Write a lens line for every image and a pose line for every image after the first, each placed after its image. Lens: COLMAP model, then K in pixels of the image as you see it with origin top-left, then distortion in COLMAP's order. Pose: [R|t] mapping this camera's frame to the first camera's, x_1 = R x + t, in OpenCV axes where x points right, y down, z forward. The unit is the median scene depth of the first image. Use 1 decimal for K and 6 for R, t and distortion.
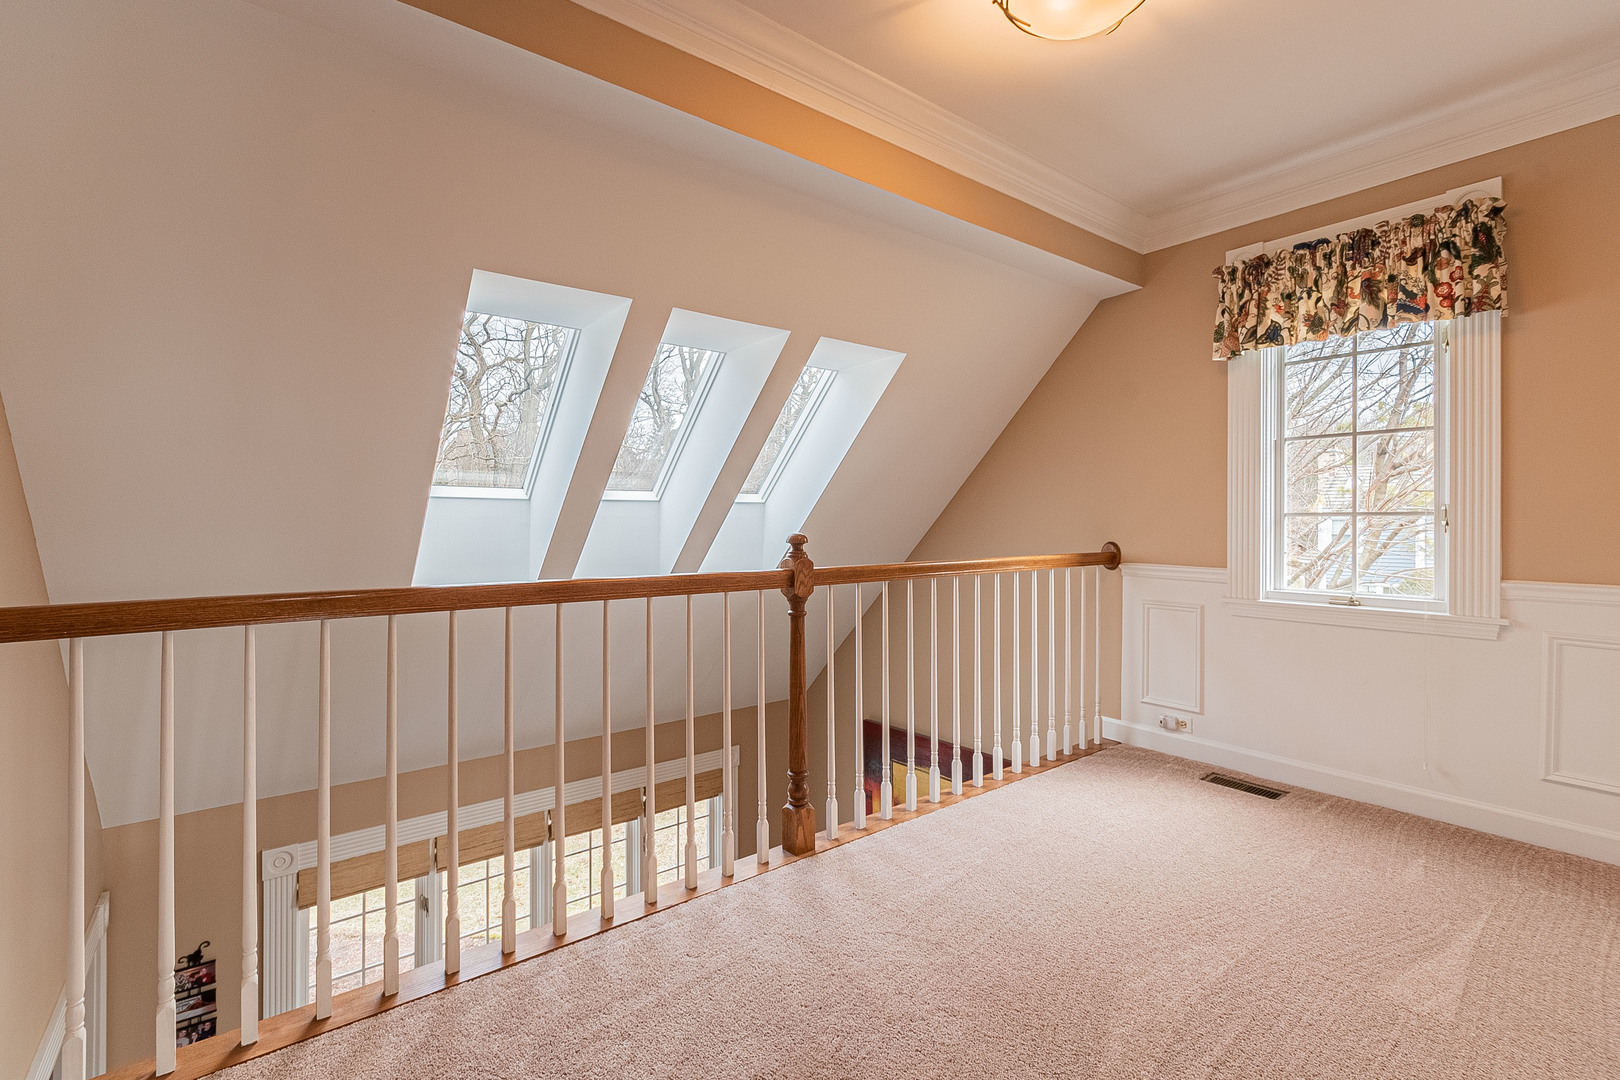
lens RADIAL K [[731.5, 0, 803.9], [0, 731.5, 533.2], [0, 0, 1]] dist [0.000678, 0.000002]
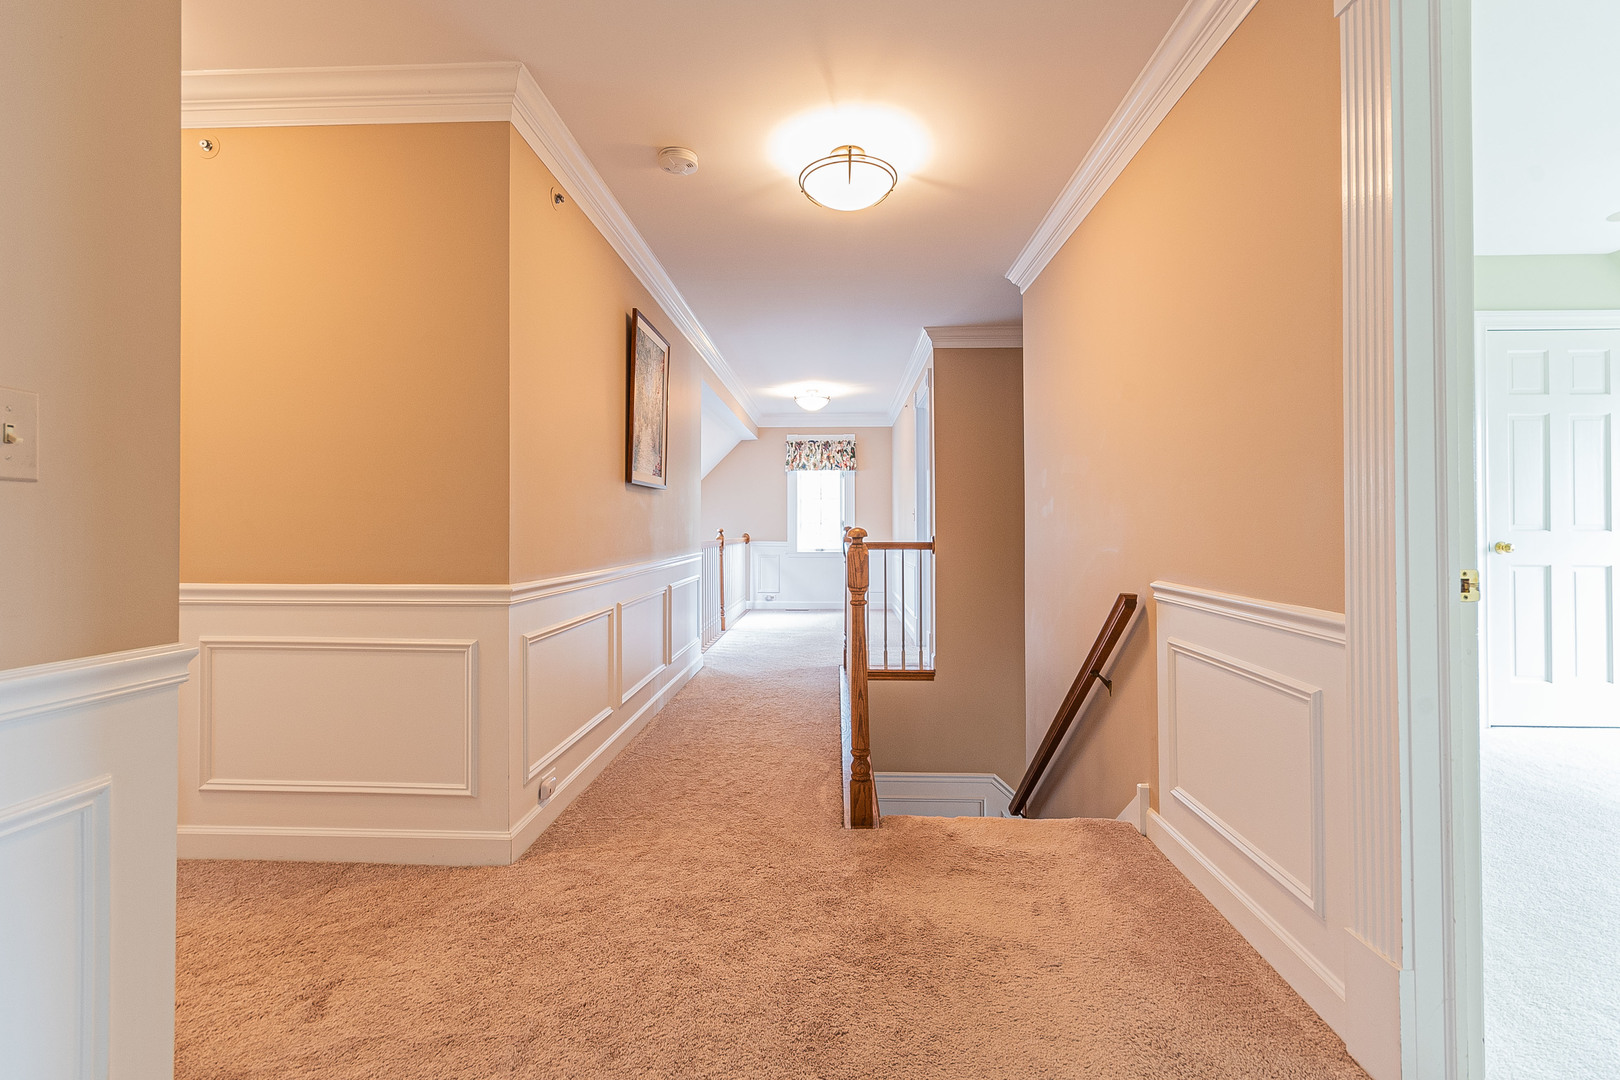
lens RADIAL K [[731.5, 0, 809.5], [0, 731.5, 531.7], [0, 0, 1]] dist [0.000678, 0.000002]
pose [[0.627584, 0.004010, 0.778538, -1.887538], [0.001309, 0.999980, -0.006206, 0.029788], [-0.778548, 0.004914, 0.627566, -1.045878]]
